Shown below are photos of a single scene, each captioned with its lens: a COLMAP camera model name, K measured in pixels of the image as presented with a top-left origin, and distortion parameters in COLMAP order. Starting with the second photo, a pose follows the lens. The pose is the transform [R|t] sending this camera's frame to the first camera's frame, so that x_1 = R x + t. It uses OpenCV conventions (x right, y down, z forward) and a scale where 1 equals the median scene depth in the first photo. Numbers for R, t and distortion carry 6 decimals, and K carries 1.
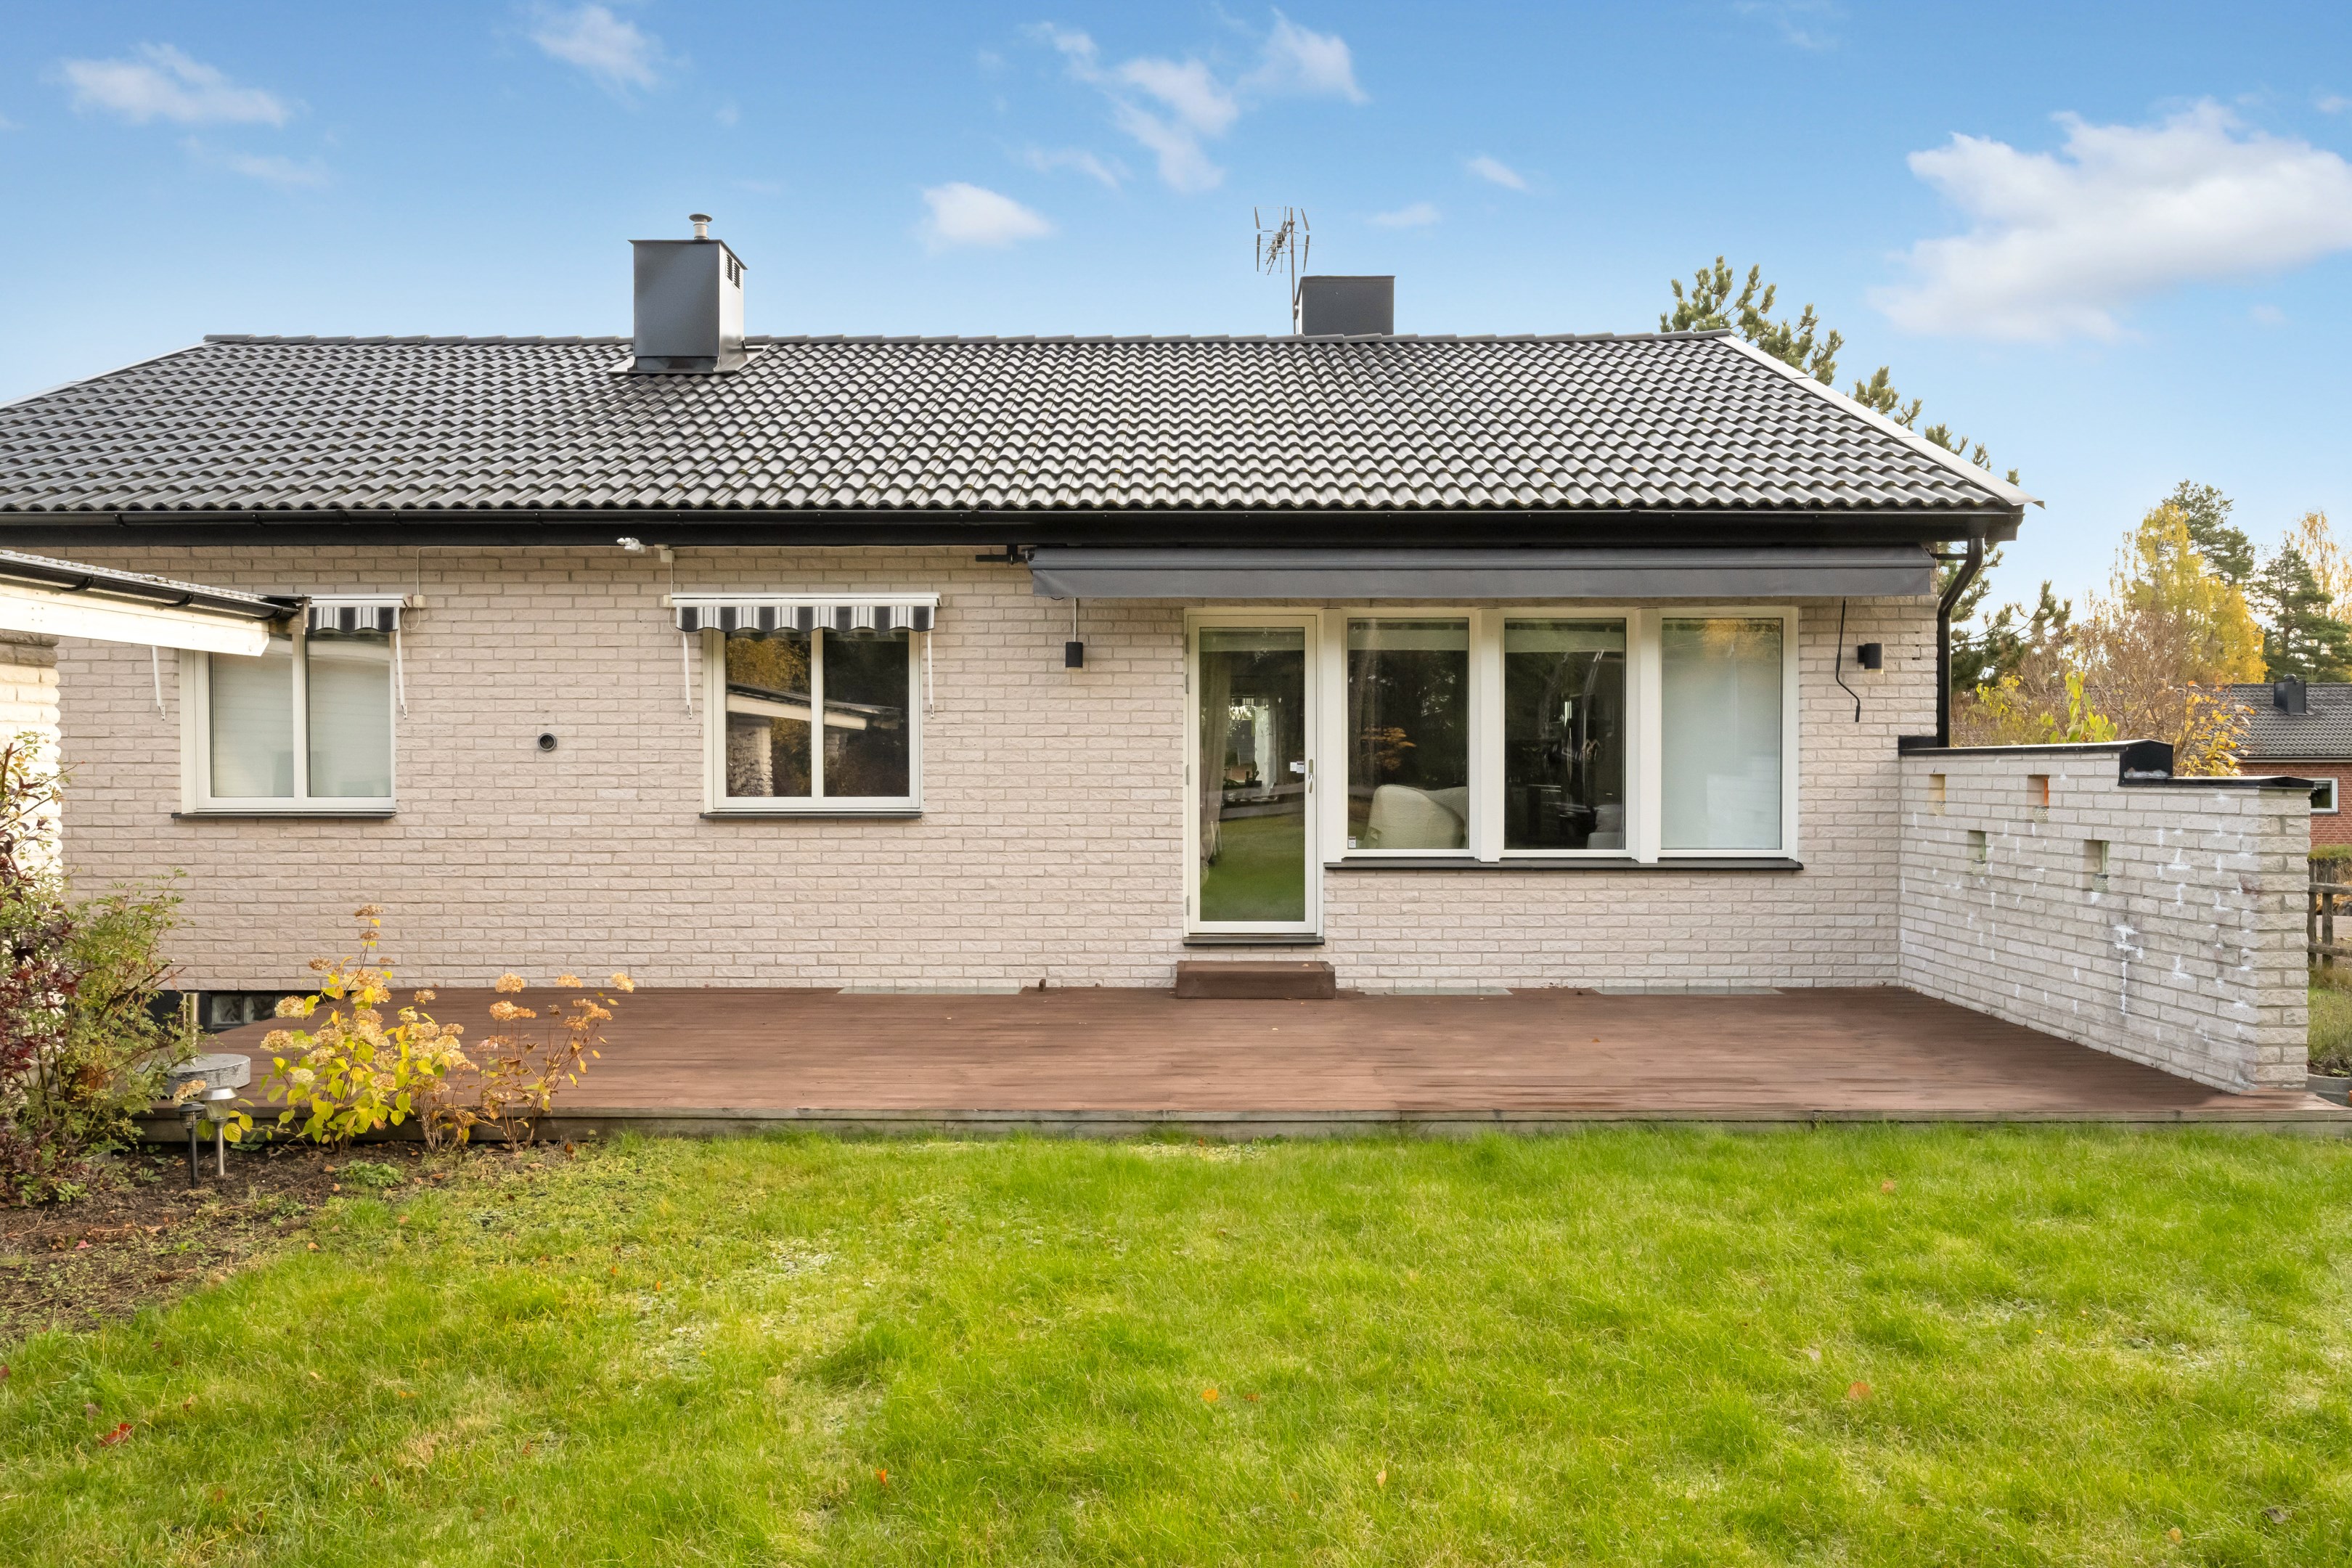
lens RADIAL K [[1522.1, 0, 1169.6], [0, 1522.1, 778.7], [0, 0, 1]] dist [-0.003002, 0.000410]
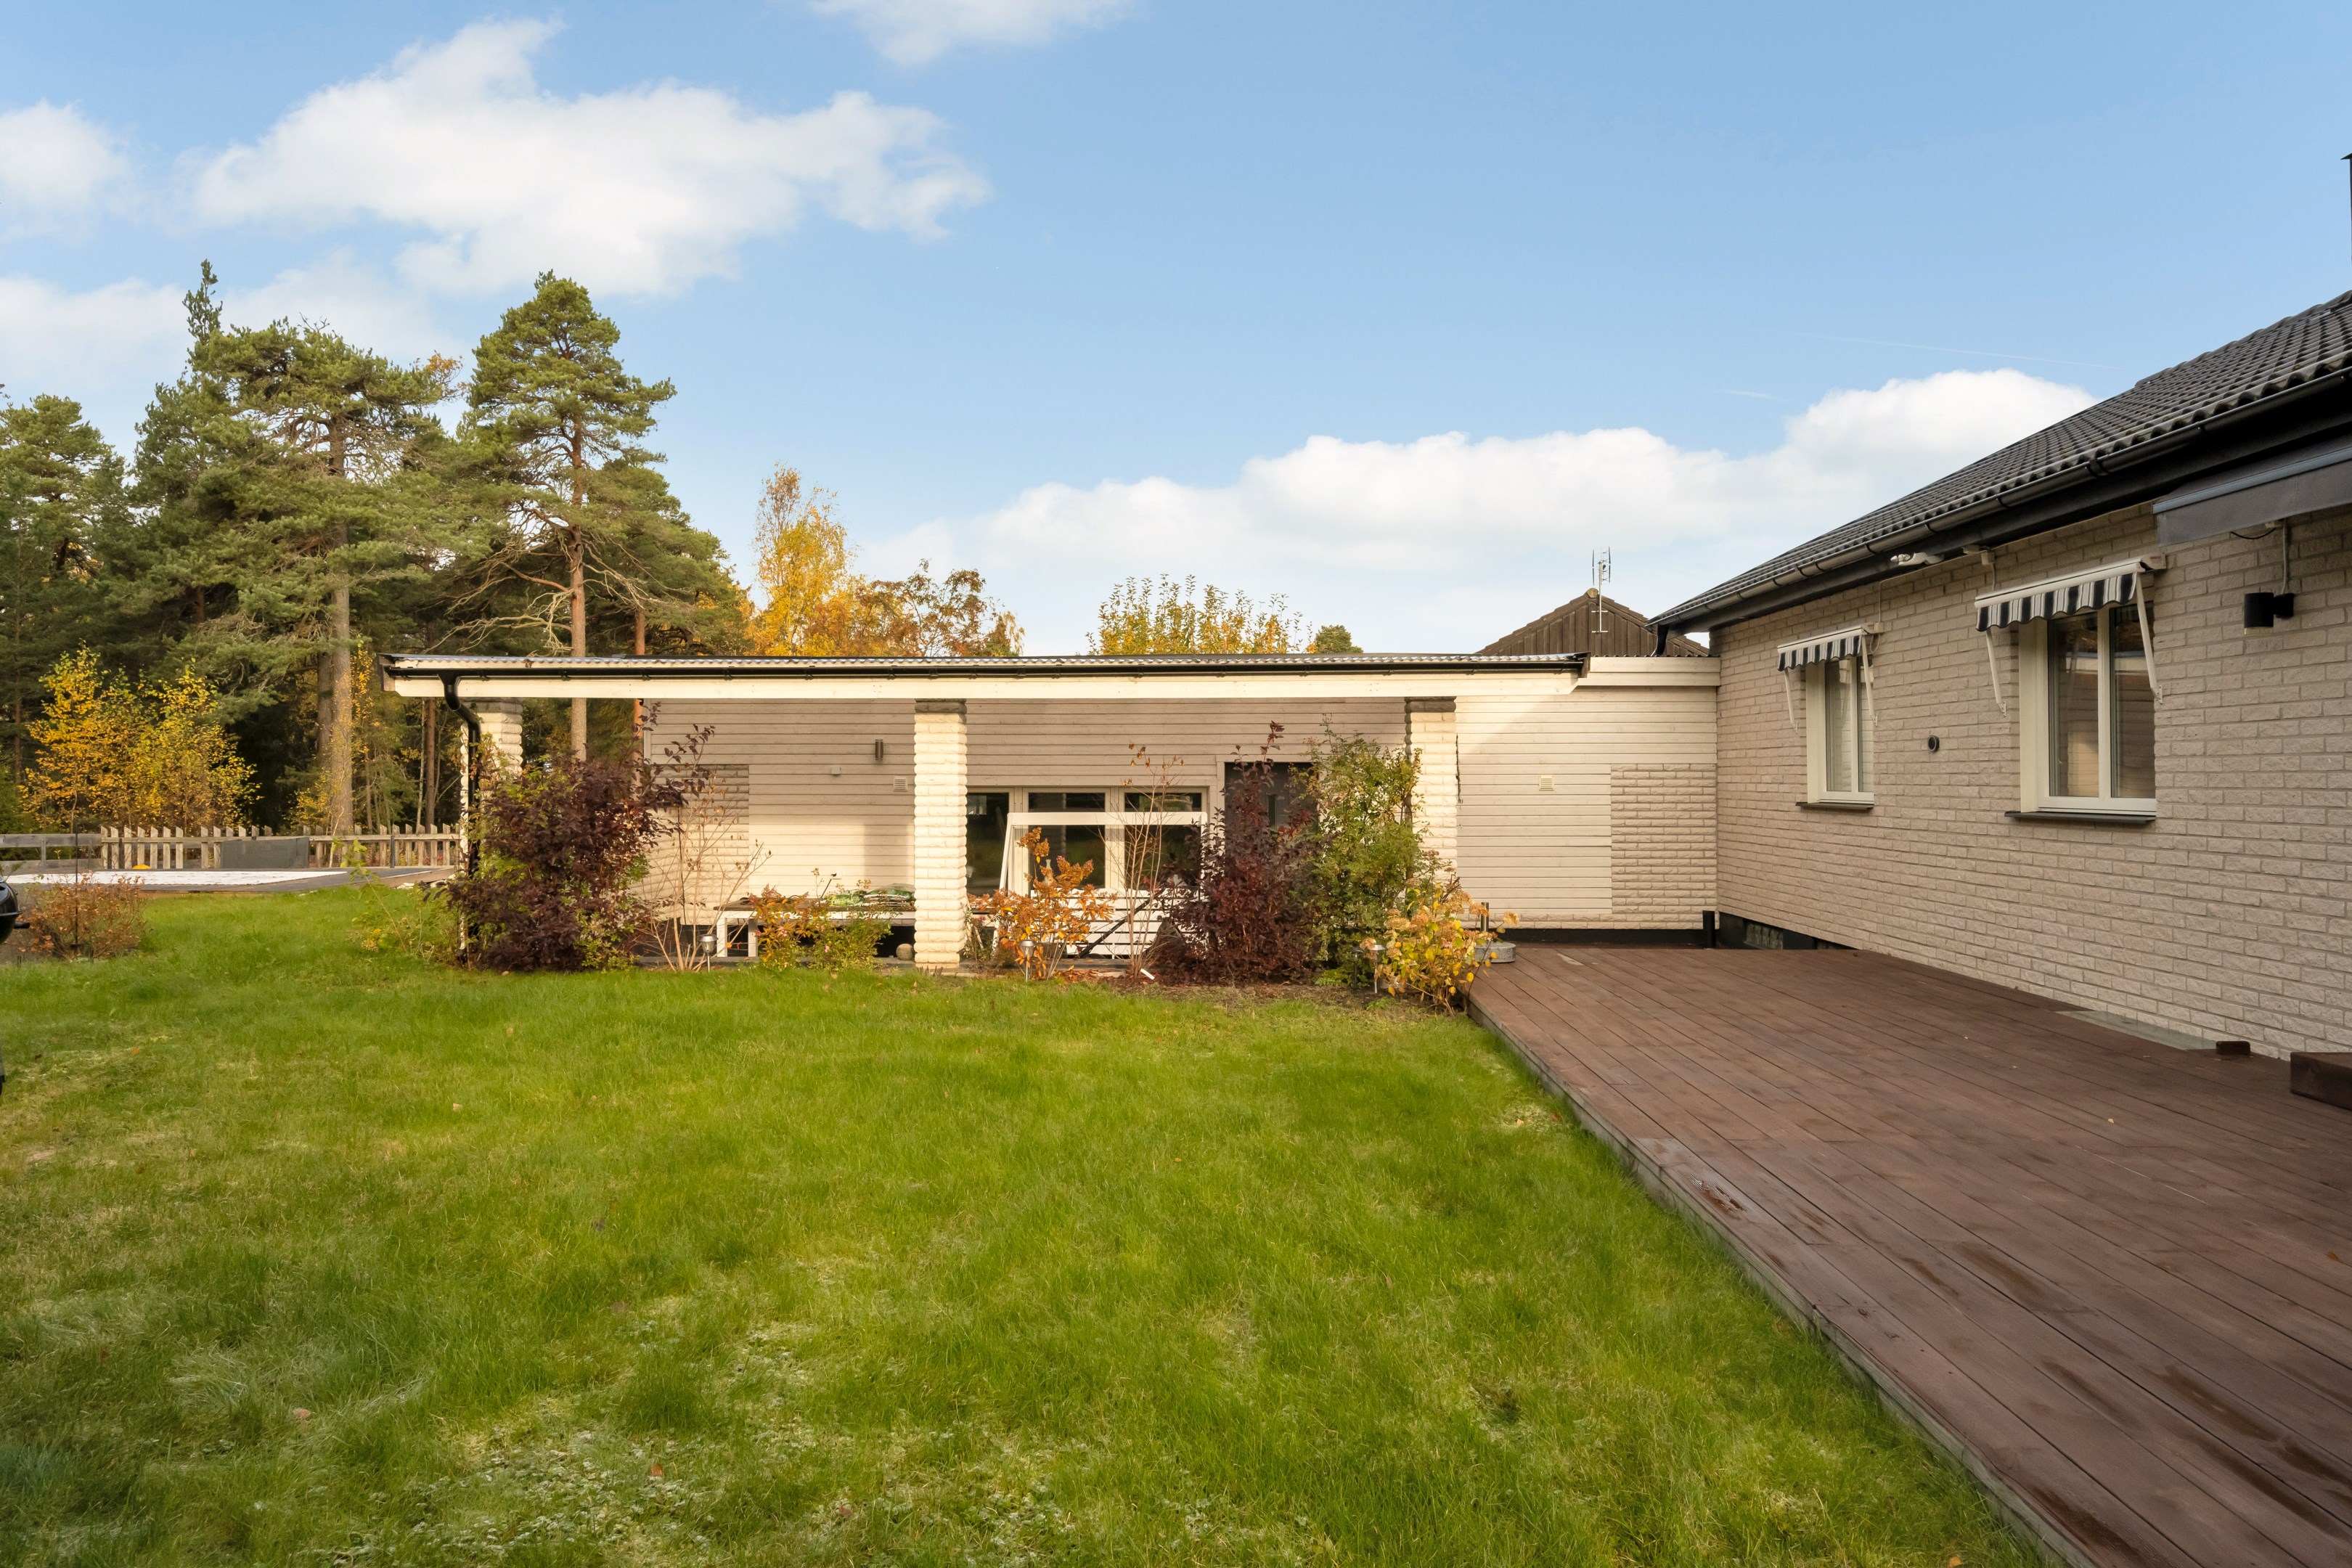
lens RADIAL K [[1458.3, 0, 1176.0], [0, 1458.3, 784.0], [0, 0, 1]] dist [0.002401, 0.000116]
pose [[-0.037823, 0.004382, -0.999275, 0.660344], [-0.007756, 0.999959, 0.004678, 0.004261], [0.999254, 0.007927, -0.037787, 0.490871]]
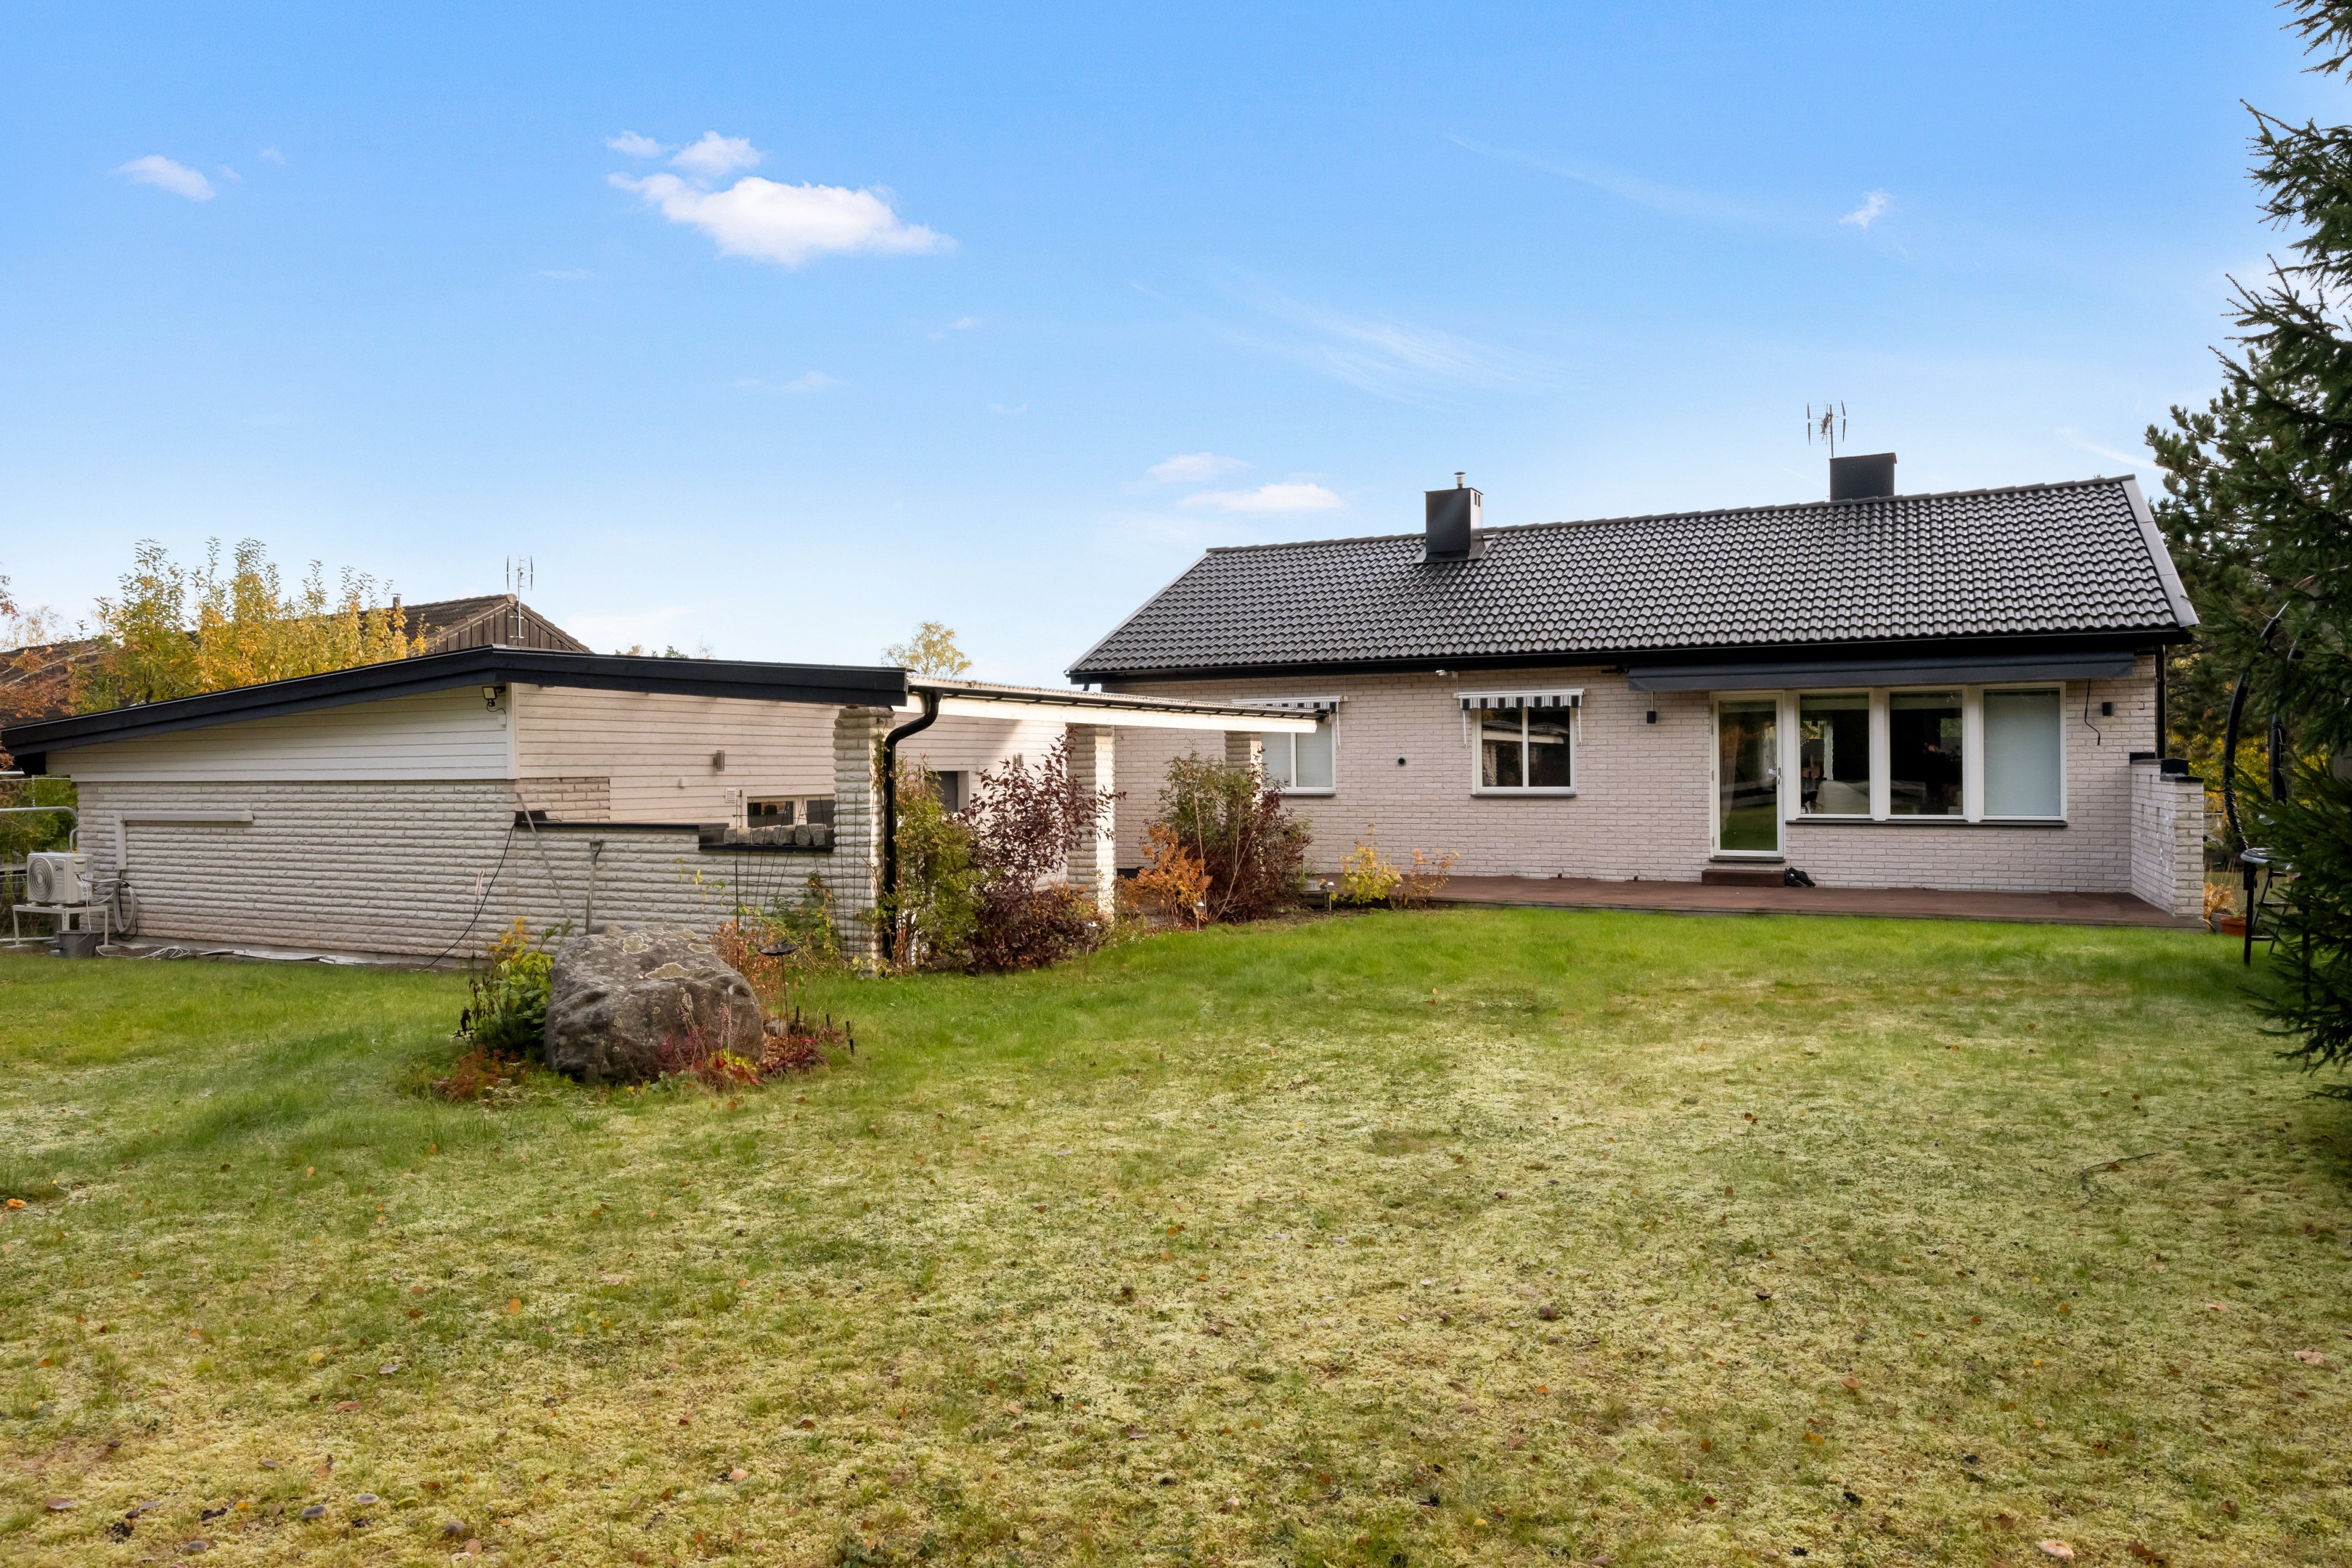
lens RADIAL K [[1522.1, 0, 1169.6], [0, 1522.1, 778.7], [0, 0, 1]] dist [-0.003002, 0.000410]
pose [[0.898356, -0.002512, -0.439262, 0.249843], [0.003678, 0.999992, 0.001803, -0.004782], [0.439253, -0.003235, 0.898357, -1.103061]]
